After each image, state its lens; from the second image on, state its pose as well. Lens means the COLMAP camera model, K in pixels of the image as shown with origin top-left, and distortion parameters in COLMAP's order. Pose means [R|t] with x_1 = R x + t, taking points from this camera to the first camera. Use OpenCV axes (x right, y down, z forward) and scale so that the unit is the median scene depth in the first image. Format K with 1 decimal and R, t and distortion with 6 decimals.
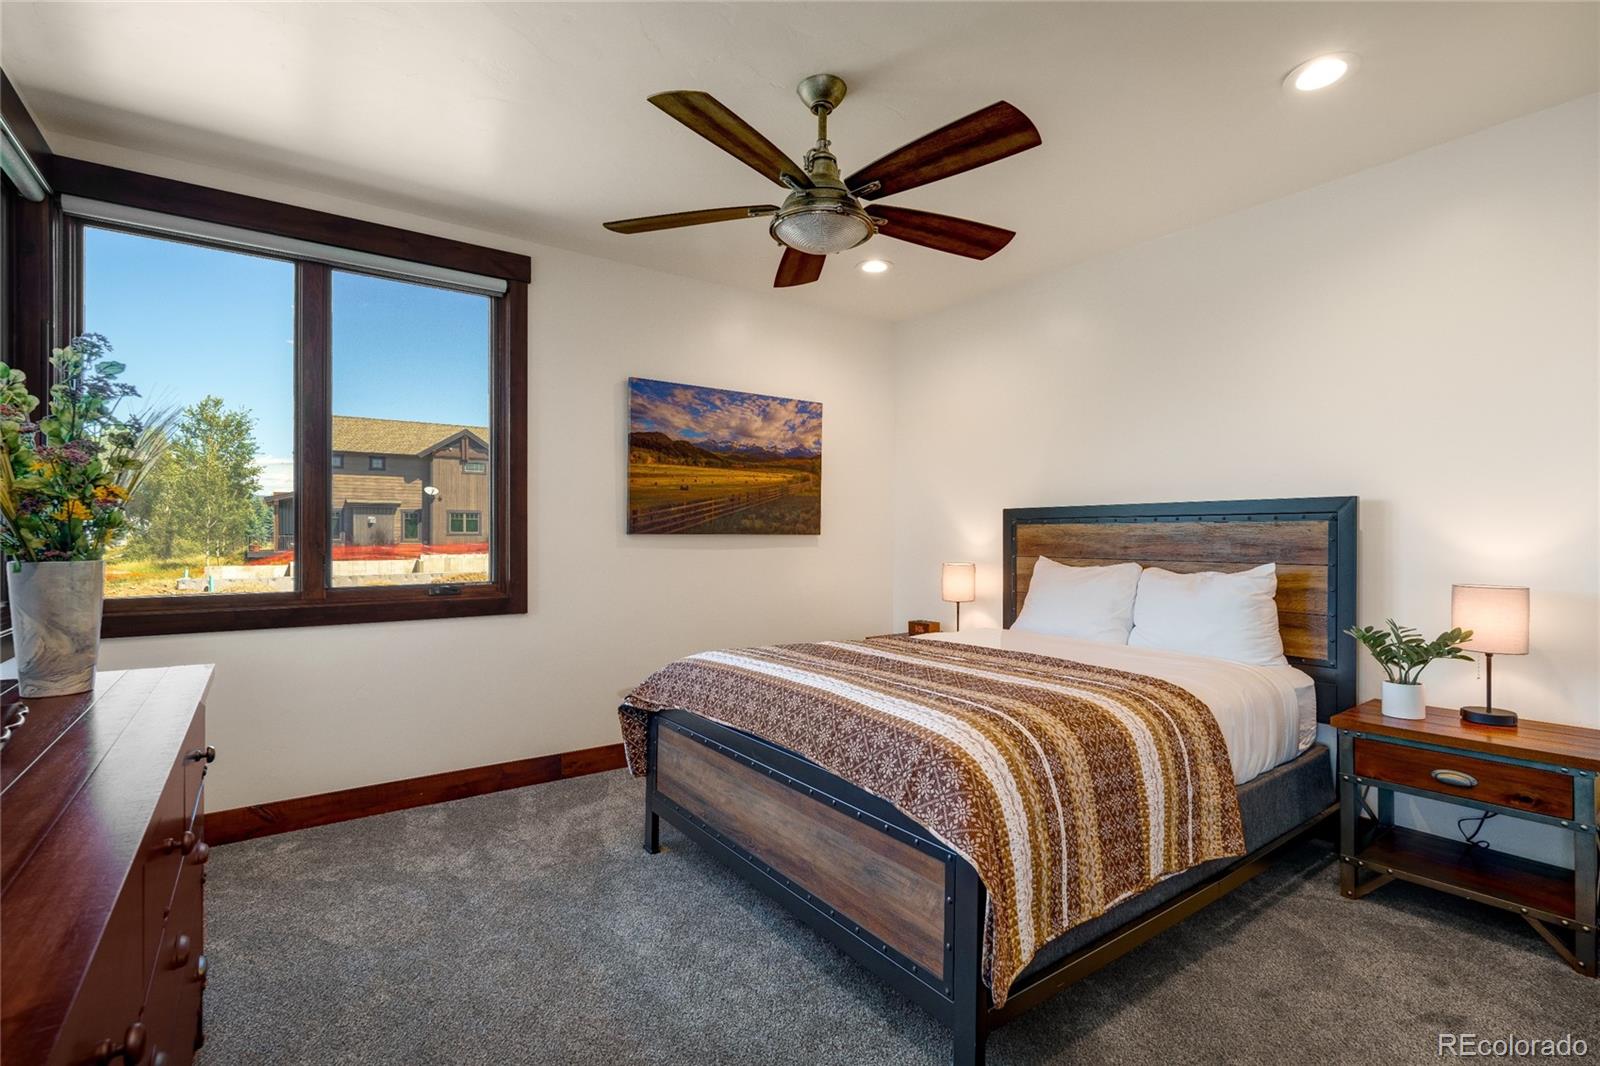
lens RADIAL K [[745.3, 0, 797.6], [0, 745.3, 526.4], [0, 0, 1]] dist [-0.003148, 0.000461]
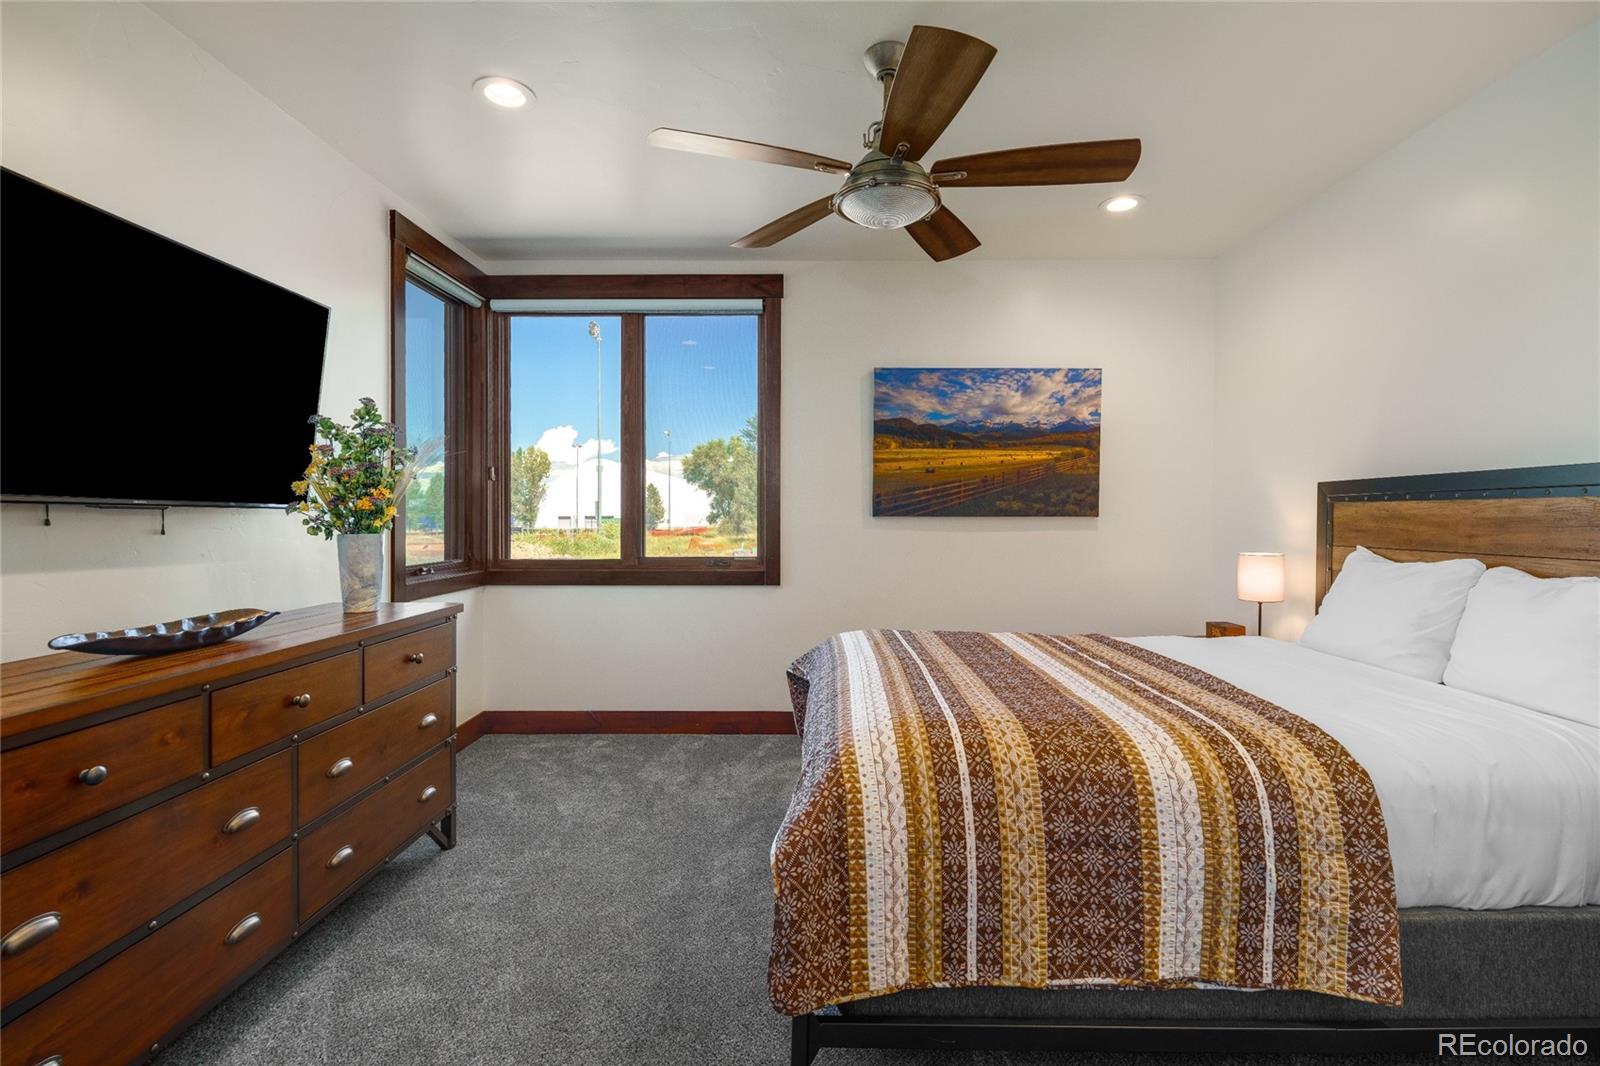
lens RADIAL K [[734.9, 0, 801.6], [0, 734.9, 517.3], [0, 0, 1]] dist [-0.002866, 0.000054]
pose [[0.802833, -0.000585, -0.596204, 0.315147], [0.008289, 0.999914, 0.010181, -0.000016], [0.596146, -0.013115, 0.802769, 0.098853]]
